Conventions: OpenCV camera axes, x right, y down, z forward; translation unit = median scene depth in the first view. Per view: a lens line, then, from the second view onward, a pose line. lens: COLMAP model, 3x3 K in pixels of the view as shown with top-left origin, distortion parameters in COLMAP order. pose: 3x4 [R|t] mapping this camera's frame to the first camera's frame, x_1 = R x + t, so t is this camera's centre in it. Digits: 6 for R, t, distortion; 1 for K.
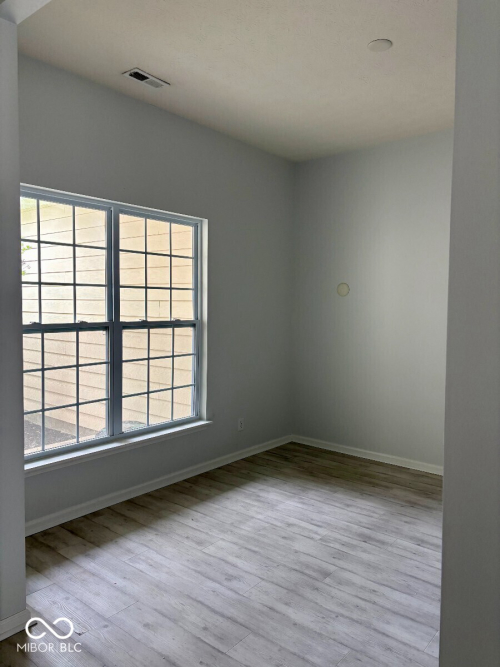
lens RADIAL K [[502.8, 0, 252.2], [0, 502.8, 332.8], [0, 0, 1]] dist [-0.029004, 0.011737]
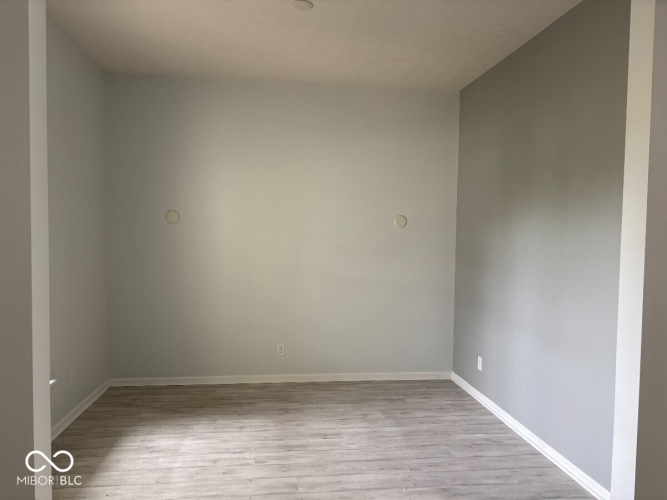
lens RADIAL K [[502.8, 0, 336.7], [0, 502.8, 254.6], [0, 0, 1]] dist [-0.029004, 0.011737]
pose [[0.676232, -0.040050, 0.735599, -0.421306], [0.042496, 0.998979, 0.015324, -0.019448], [-0.735462, 0.020897, 0.677244, 0.147037]]
